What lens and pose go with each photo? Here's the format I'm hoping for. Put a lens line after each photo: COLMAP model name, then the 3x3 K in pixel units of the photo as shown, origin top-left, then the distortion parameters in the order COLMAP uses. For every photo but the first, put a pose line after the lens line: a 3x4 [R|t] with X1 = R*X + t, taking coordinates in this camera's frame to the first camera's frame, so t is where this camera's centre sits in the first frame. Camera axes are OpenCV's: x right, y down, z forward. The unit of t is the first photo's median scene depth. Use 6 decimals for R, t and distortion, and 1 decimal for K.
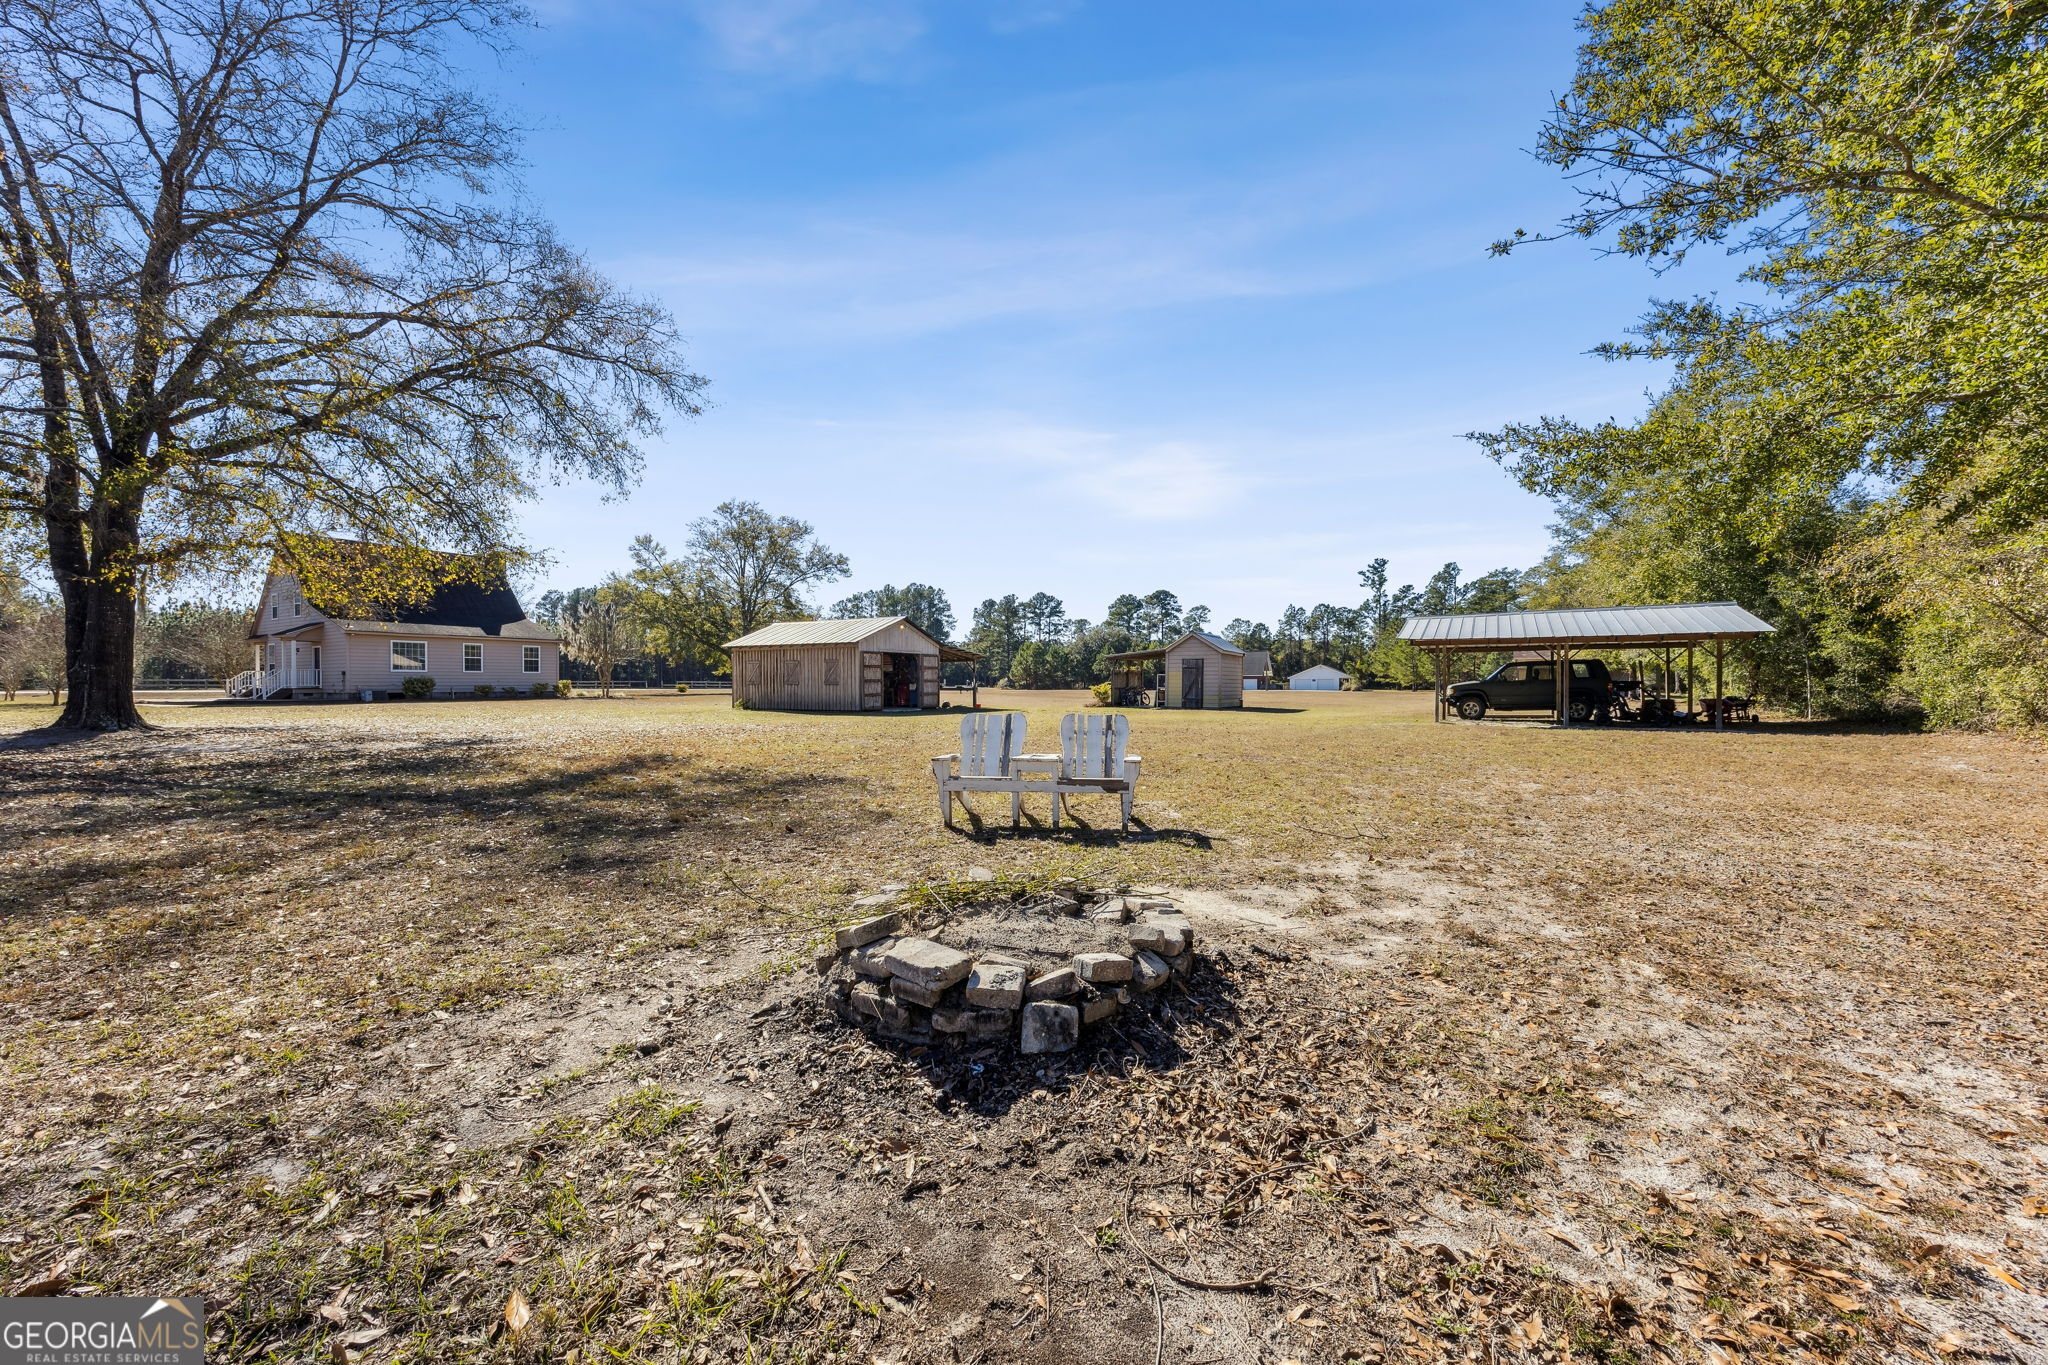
lens RADIAL K [[785.0, 0, 1028.5], [0, 785.0, 683.0], [0, 0, 1]] dist [-0.000118, 0.000161]
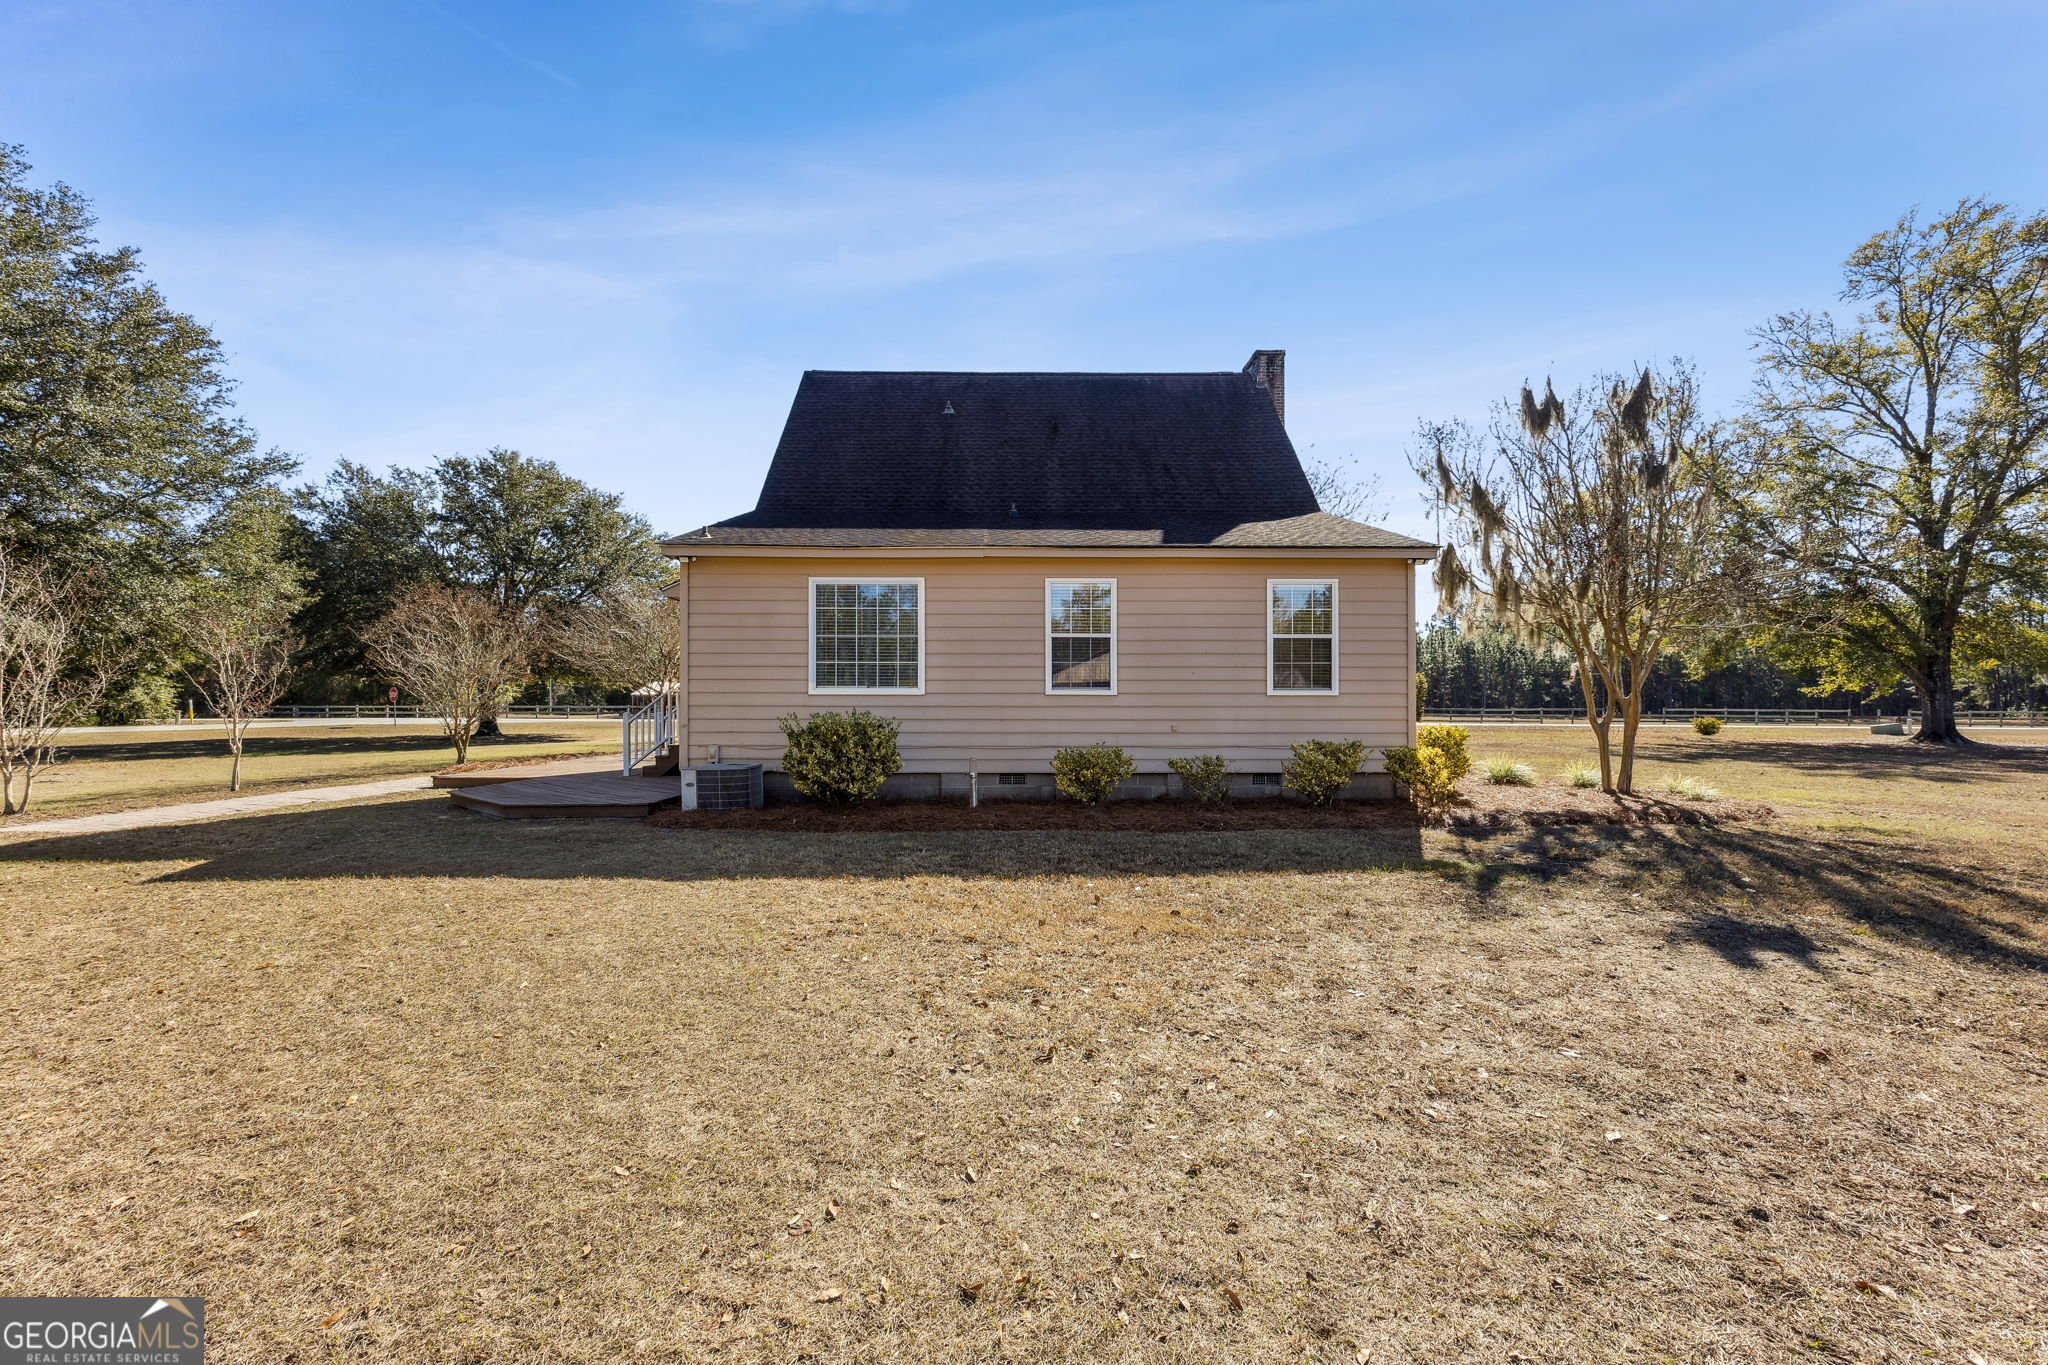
lens RADIAL K [[817.6, 0, 1024.0], [0, 817.6, 682.5], [0, 0, 1]] dist [-0.001315, 0.000146]
pose [[0.507424, -0.006847, -0.861670, -0.280840], [-0.002880, 0.999949, -0.009641, -0.008653], [0.861692, 0.007374, 0.507378, 0.486114]]
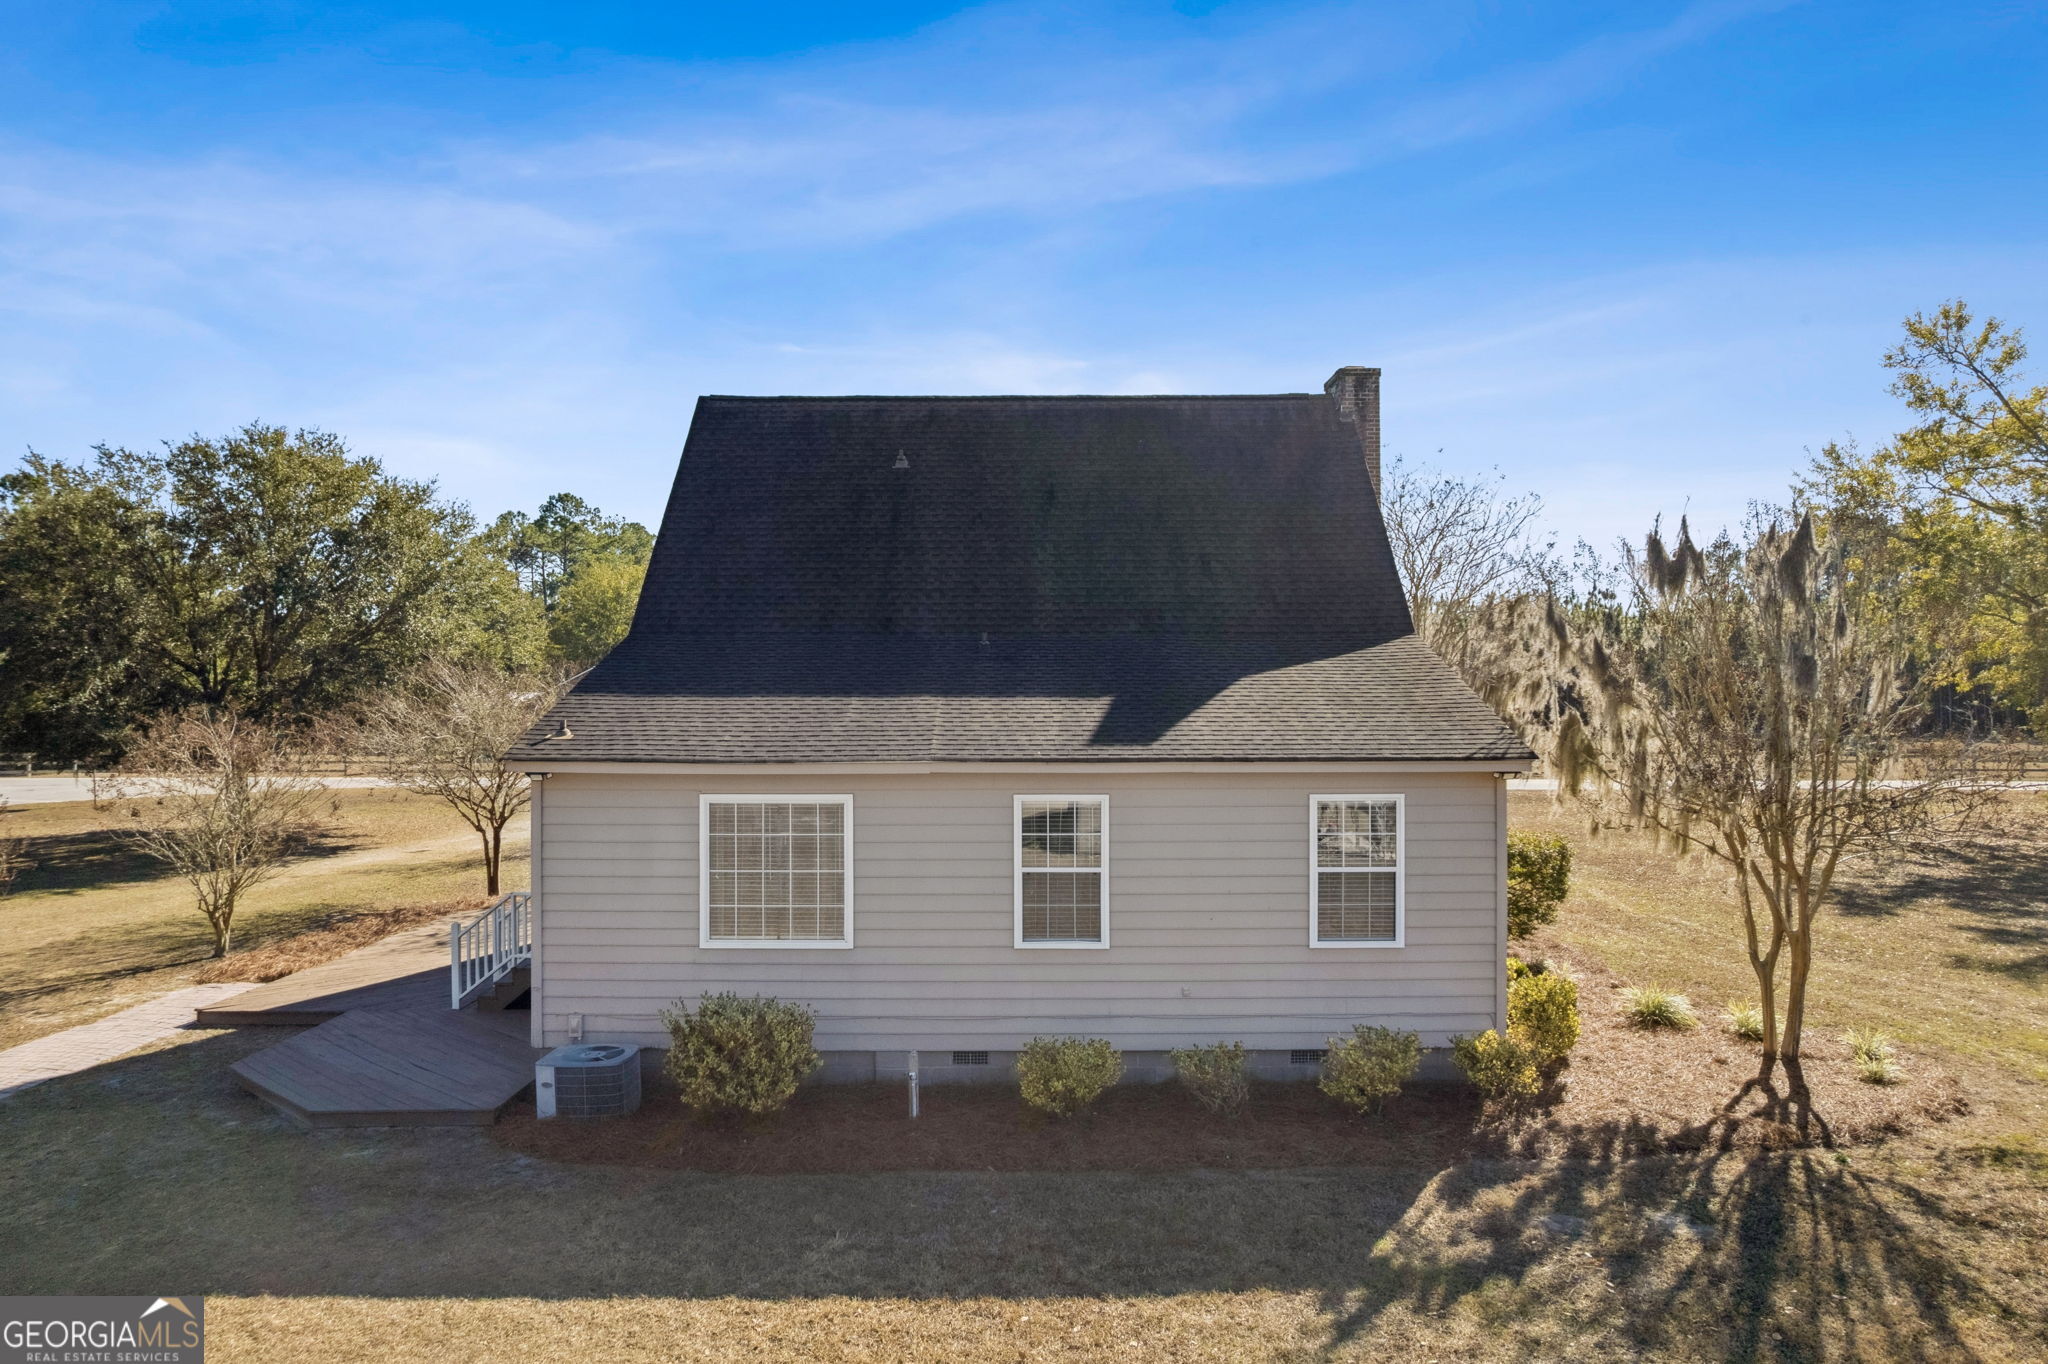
lens RADIAL K [[1302.9, 0, 1048.6], [0, 1302.9, 672.0], [0, 0, 1]] dist [-0.085568, 0.081580]
pose [[0.505357, -0.022077, -0.862628, -0.251870], [-0.001476, 0.999649, -0.026449, -0.040220], [0.862909, 0.014640, 0.505147, 0.479297]]
